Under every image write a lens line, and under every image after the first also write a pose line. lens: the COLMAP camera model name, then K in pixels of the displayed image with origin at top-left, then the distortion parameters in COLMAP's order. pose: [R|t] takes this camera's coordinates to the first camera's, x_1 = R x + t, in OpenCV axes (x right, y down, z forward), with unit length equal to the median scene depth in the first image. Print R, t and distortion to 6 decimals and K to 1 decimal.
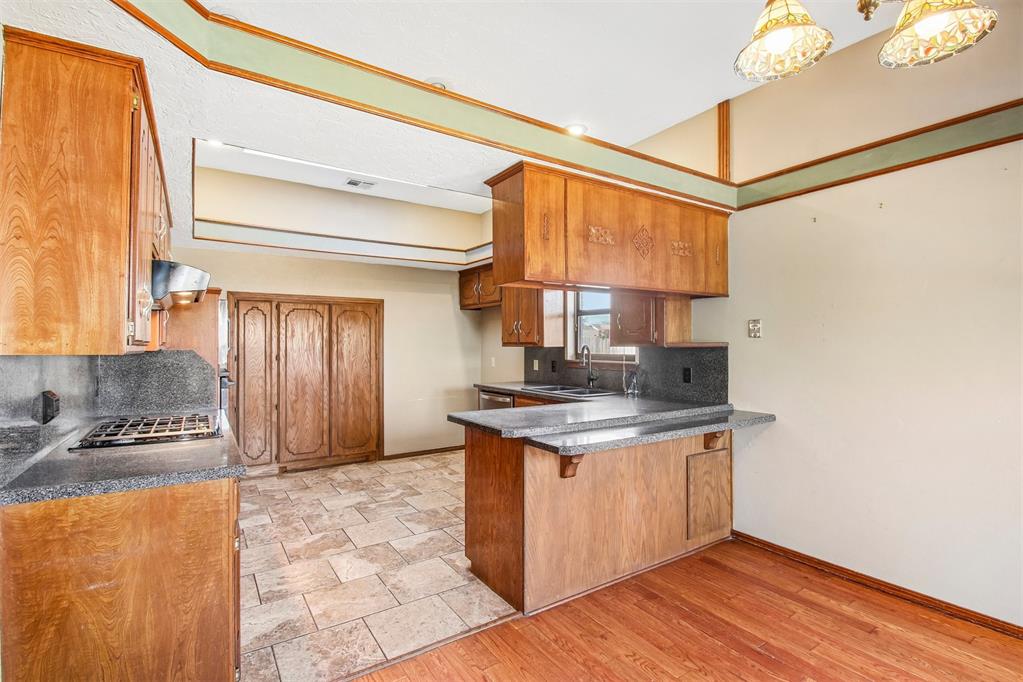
lens RADIAL K [[473.8, 0, 509.0], [0, 473.8, 344.4], [0, 0, 1]] dist [0.001070, -0.011692]
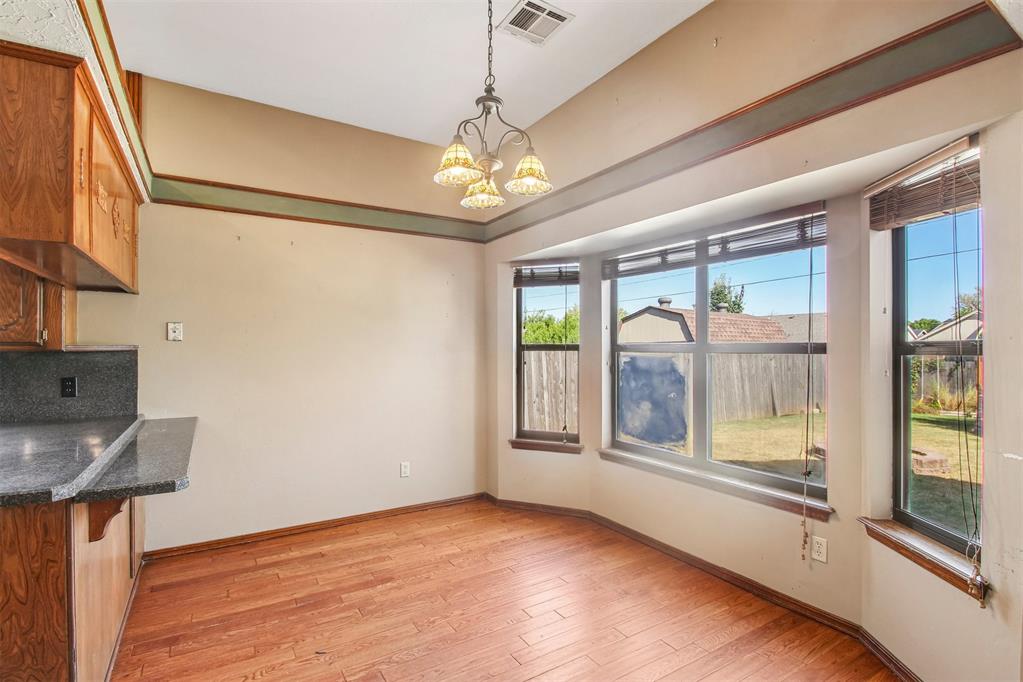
lens RADIAL K [[480.6, 0, 496.9], [0, 480.6, 349.6], [0, 0, 1]] dist [0.016930, -0.012246]
pose [[0.040726, -0.000631, 0.999170, -0.519884], [-0.004260, 0.999991, 0.000805, -0.000191], [-0.999161, -0.004289, 0.040723, 0.354470]]
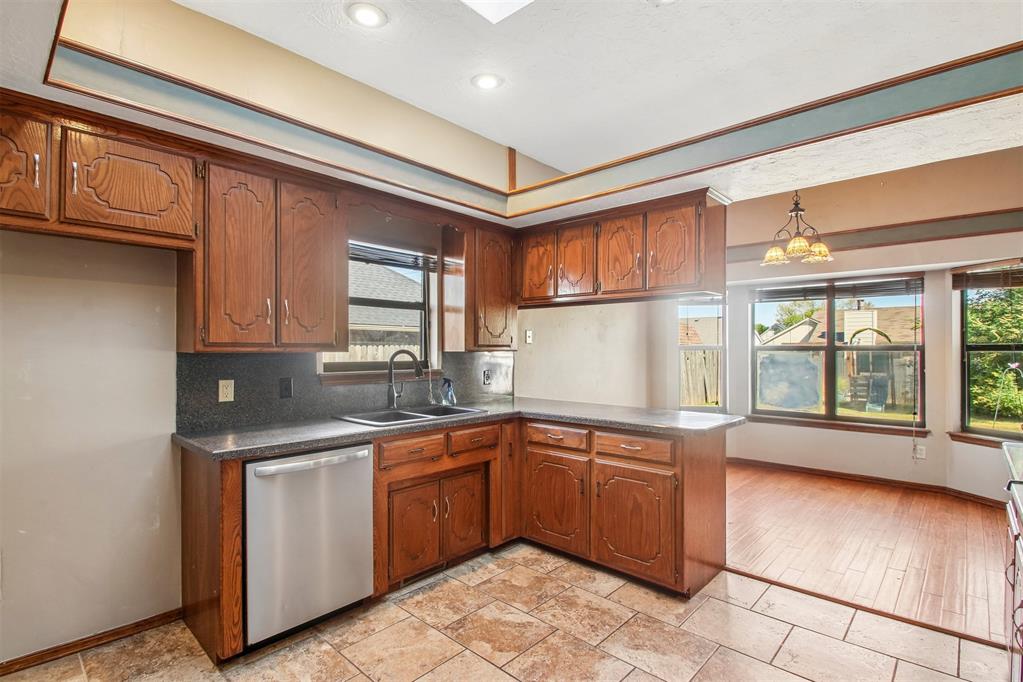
lens RADIAL K [[490.1, 0, 509.1], [0, 490.1, 349.6], [0, 0, 1]] dist [0.000037, -0.000287]
pose [[-0.236973, 0.000890, 0.971516, -0.946086], [-0.000817, 0.999999, -0.001115, 0.004128], [-0.971516, -0.001058, -0.236972, 1.620890]]
